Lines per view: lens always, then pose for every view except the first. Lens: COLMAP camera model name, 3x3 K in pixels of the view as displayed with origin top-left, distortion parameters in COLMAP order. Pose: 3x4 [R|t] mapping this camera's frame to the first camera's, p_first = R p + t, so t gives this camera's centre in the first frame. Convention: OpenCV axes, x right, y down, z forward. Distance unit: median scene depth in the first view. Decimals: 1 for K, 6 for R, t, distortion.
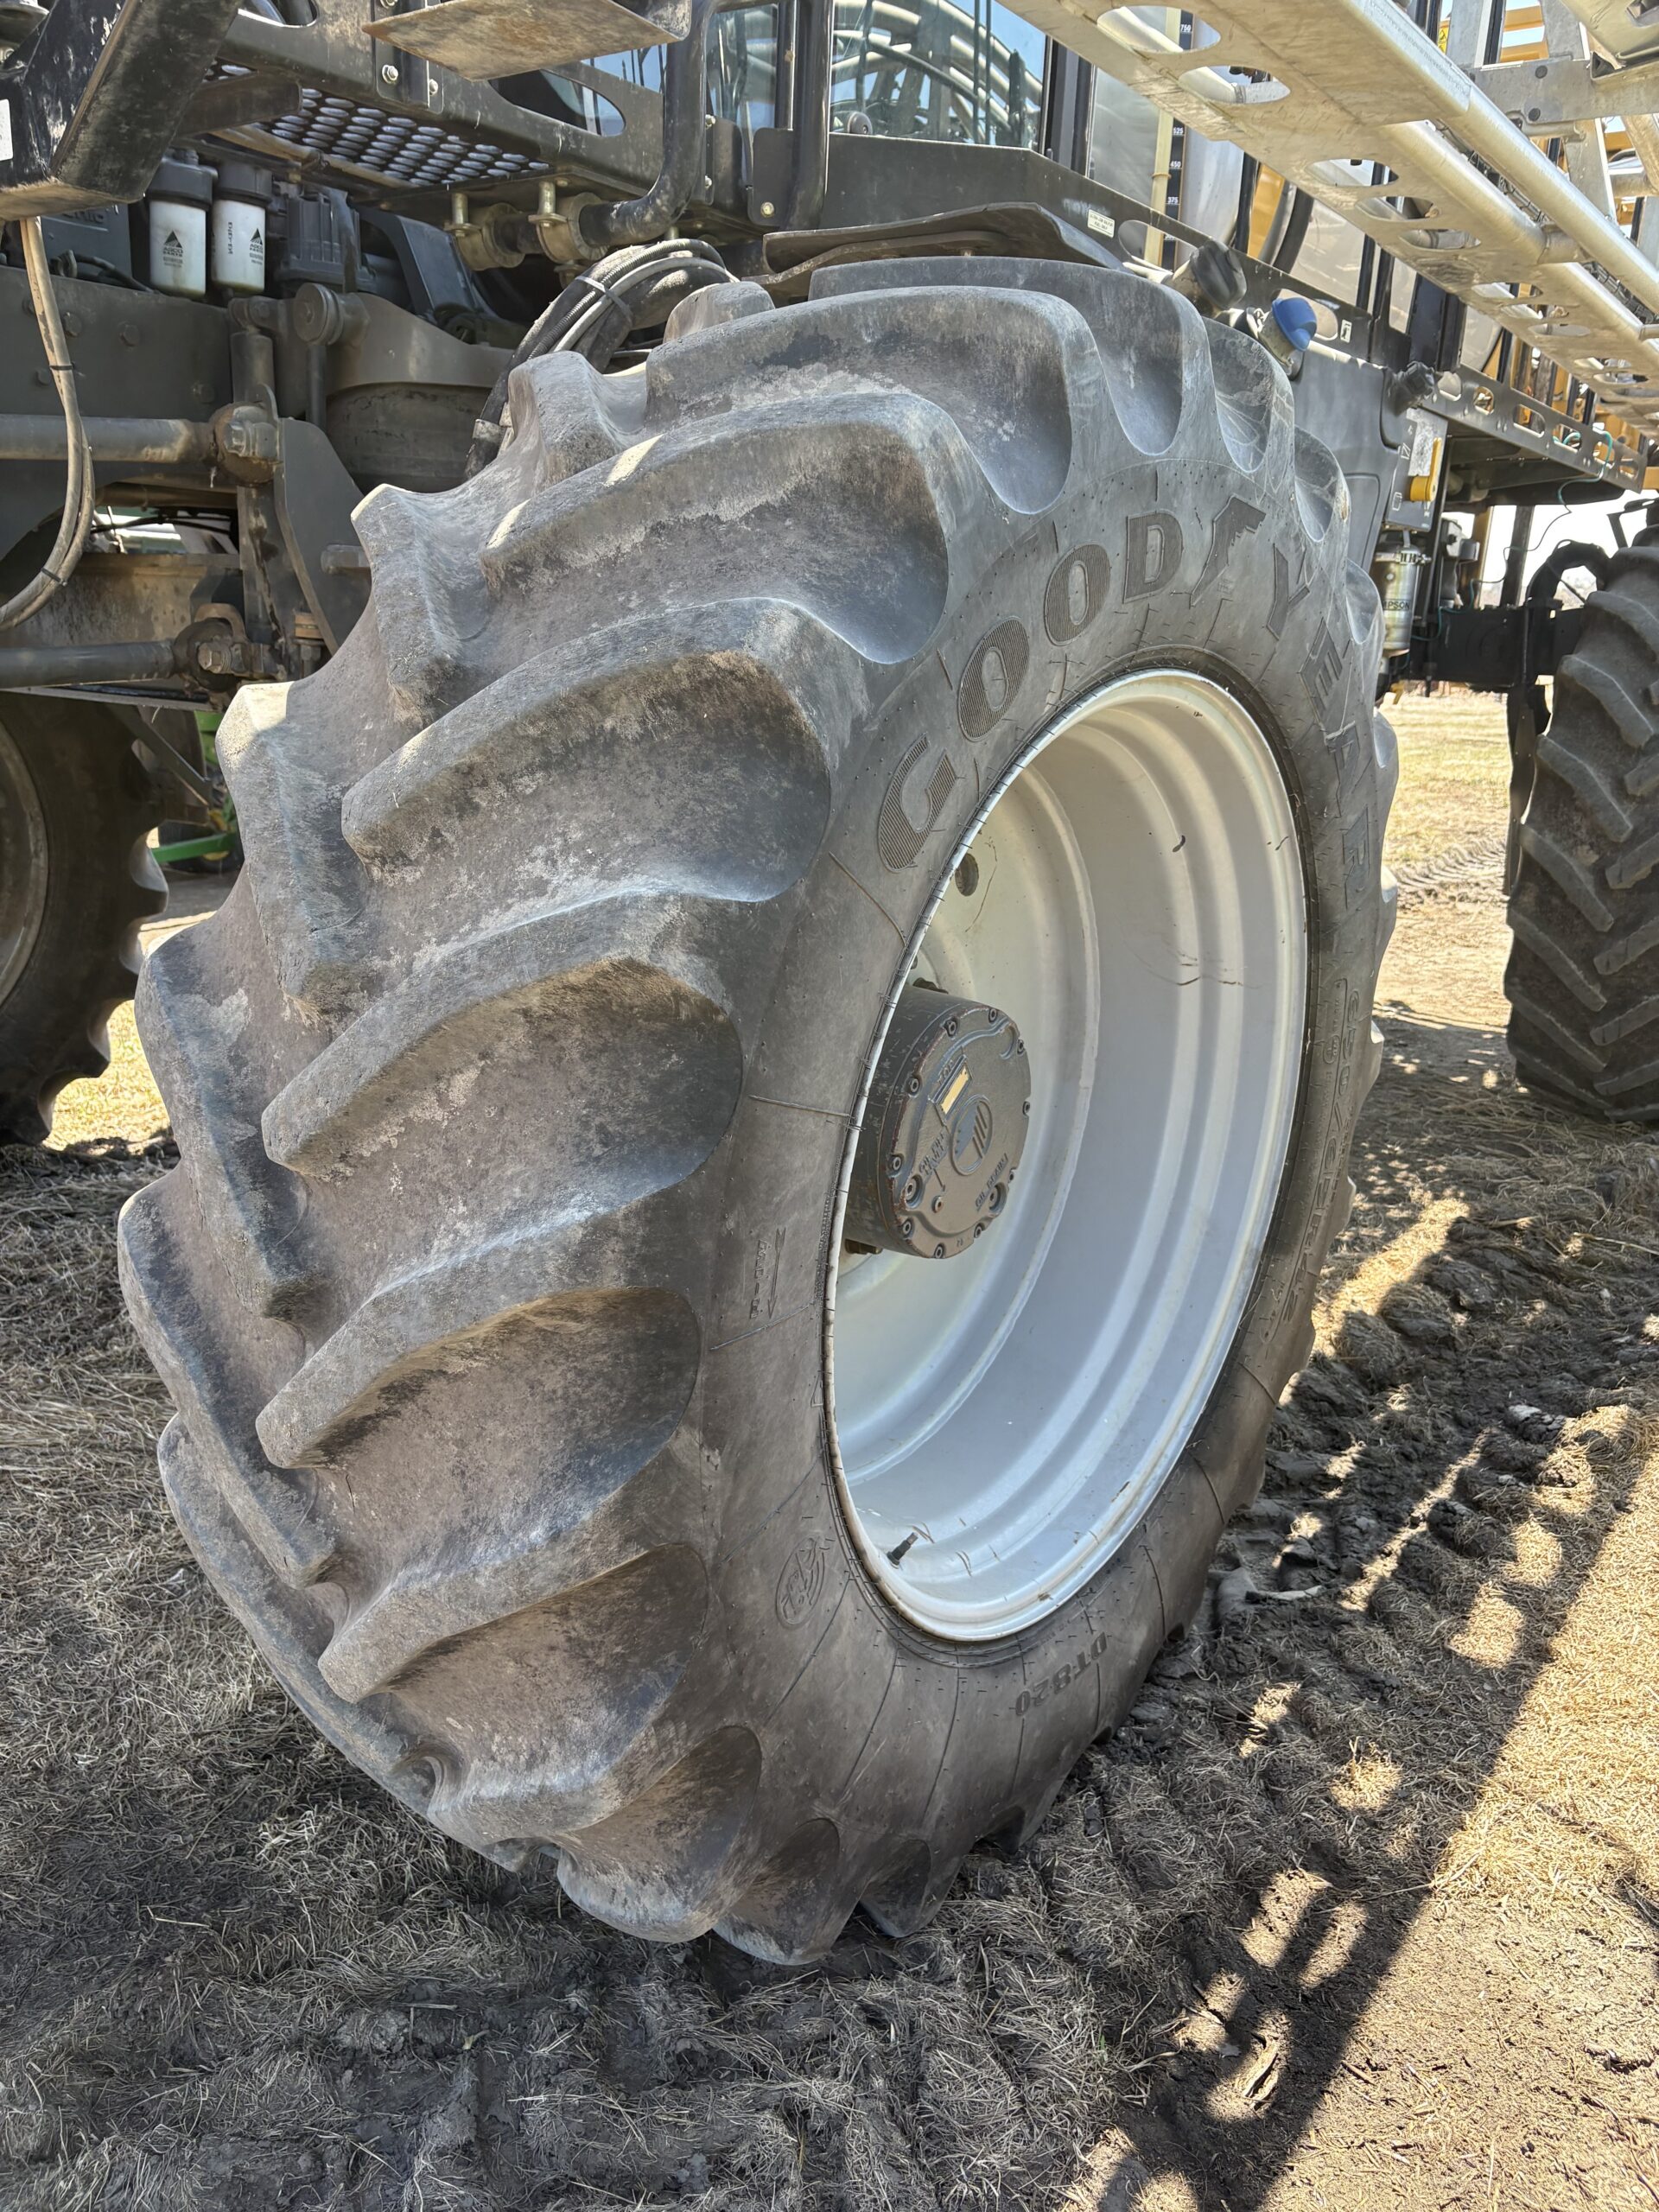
lens RADIAL K [[1671.0, 0, 829.5], [0, 1671.0, 1106.0], [0, 0, 1]] dist [0.049720, -0.046343]
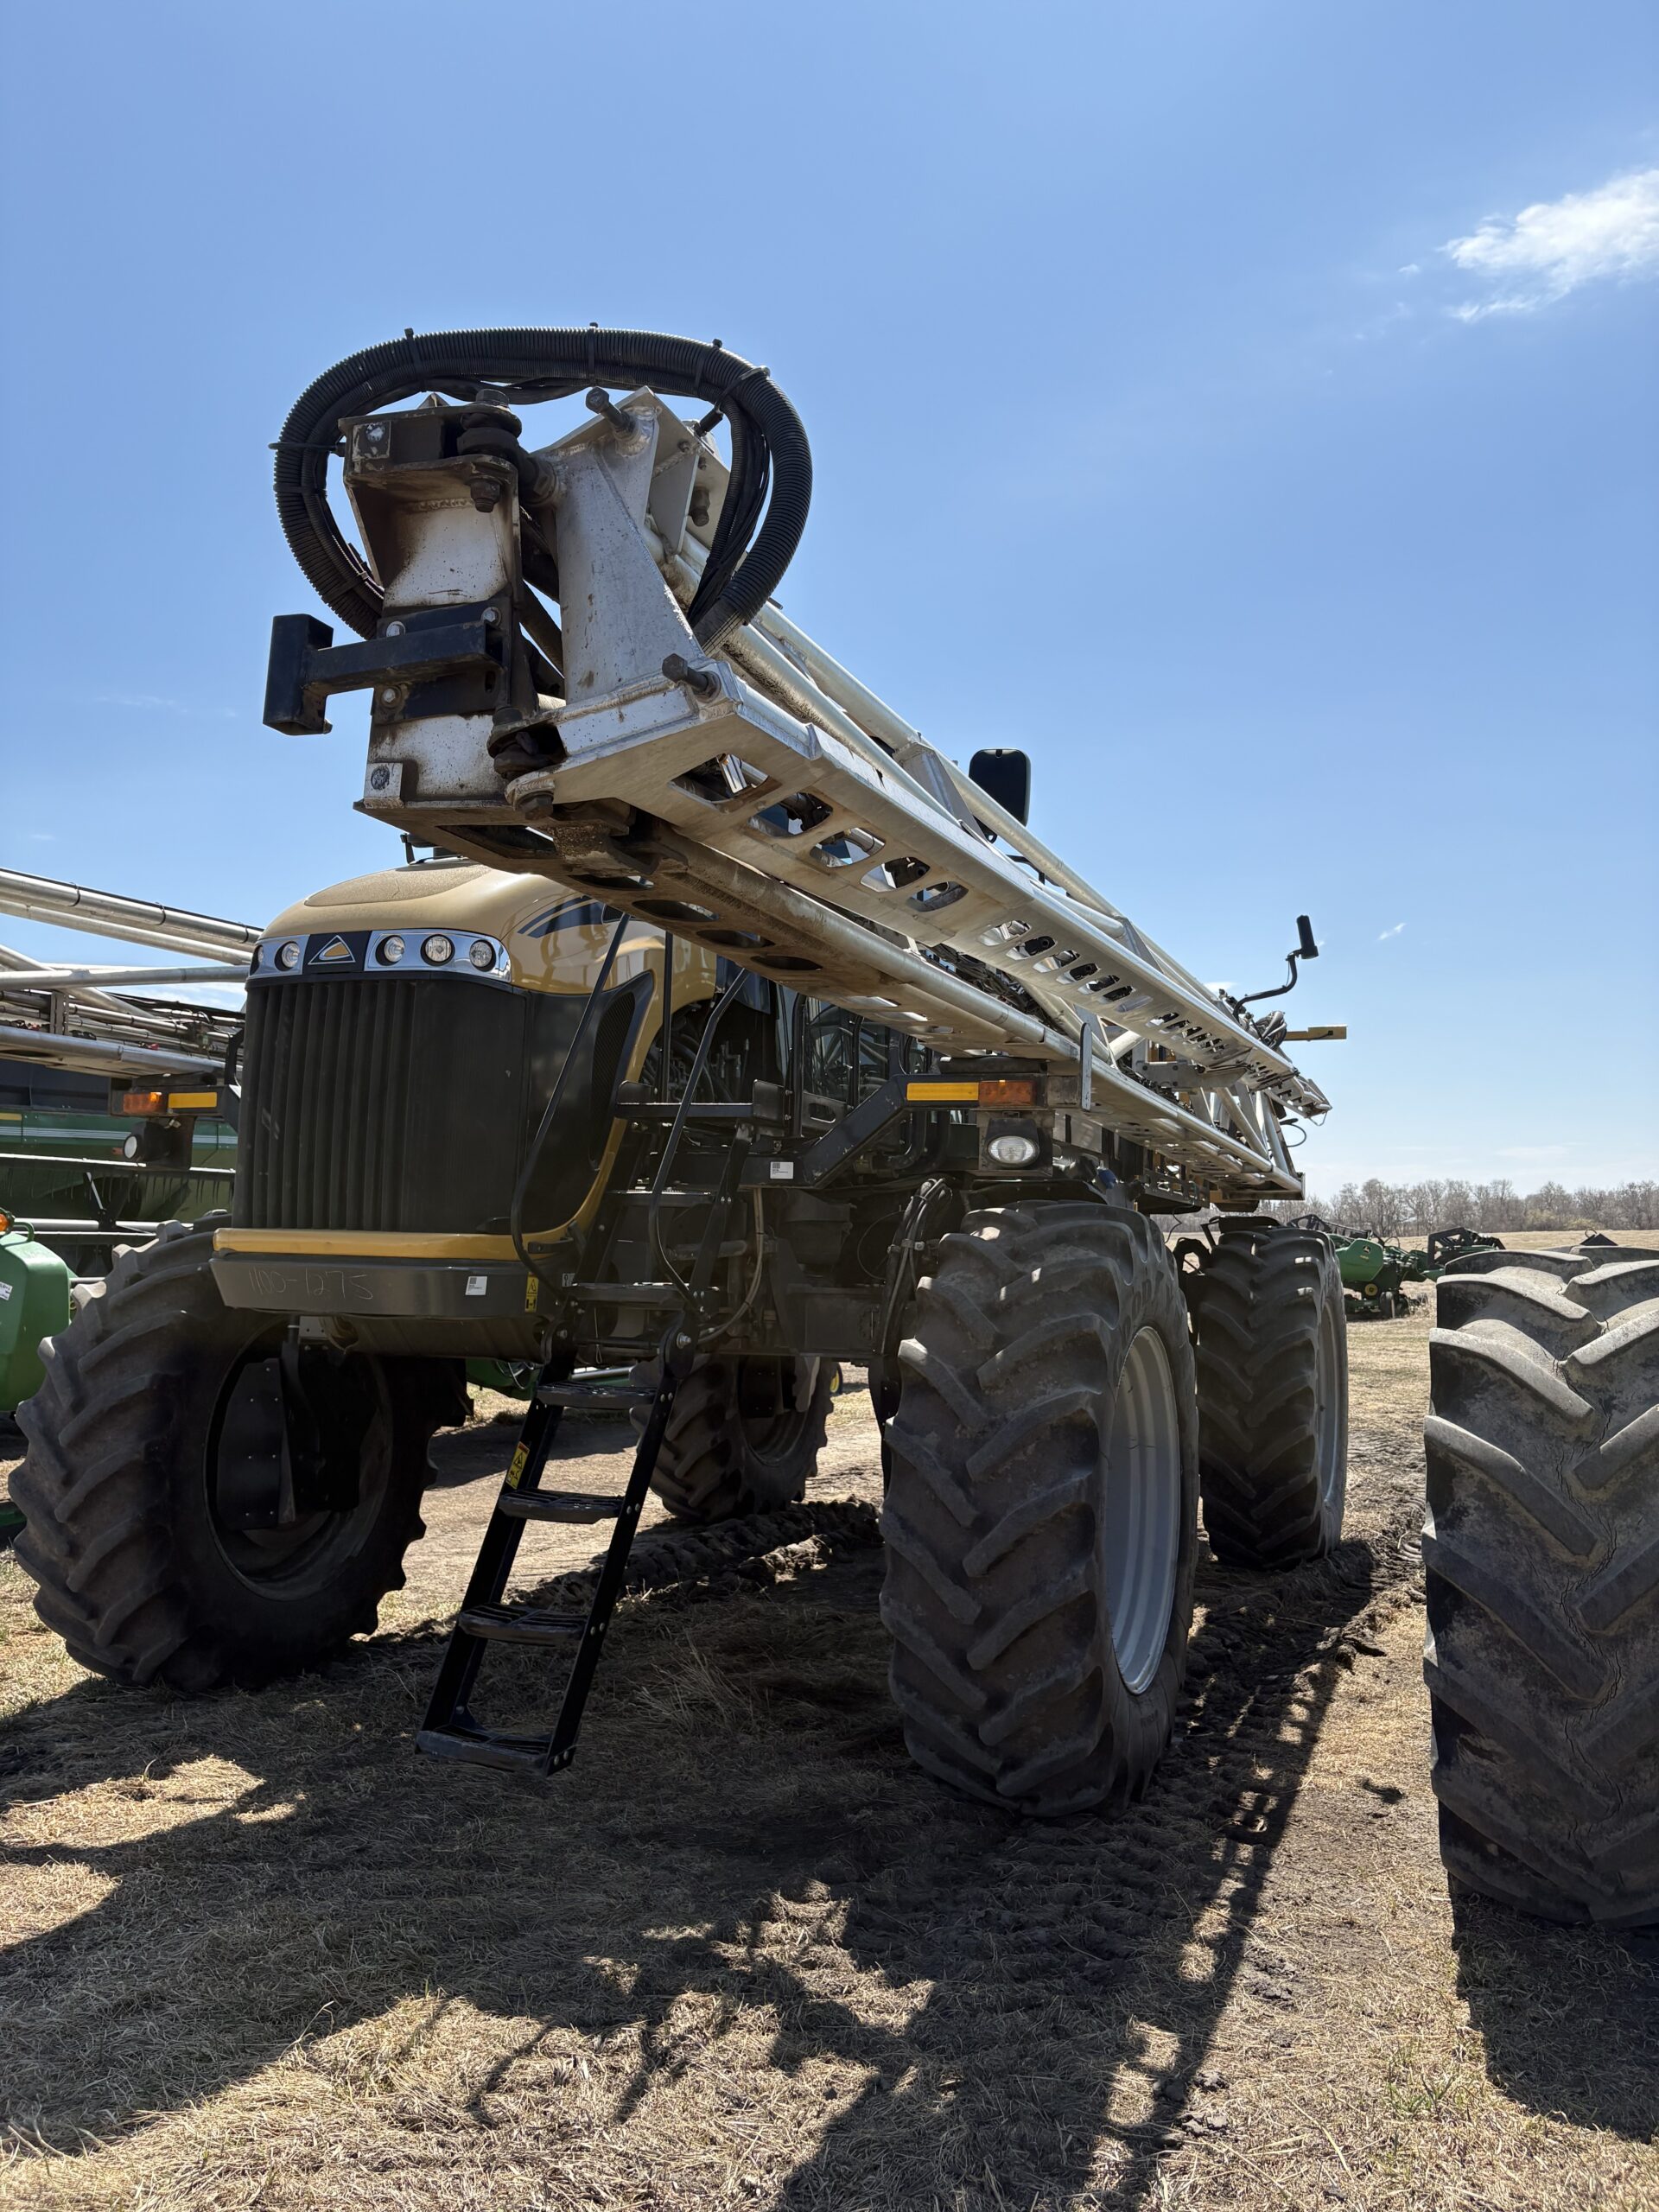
lens RADIAL K [[1682.3, 0, 811.0], [0, 1682.3, 1102.7], [0, 0, 1]] dist [0.004410, 0.000866]
pose [[0.972341, -0.001460, 0.233562, -0.769531], [0.086488, 0.931147, -0.354239, 0.270261], [-0.216963, 0.364641, 0.905518, -1.230723]]
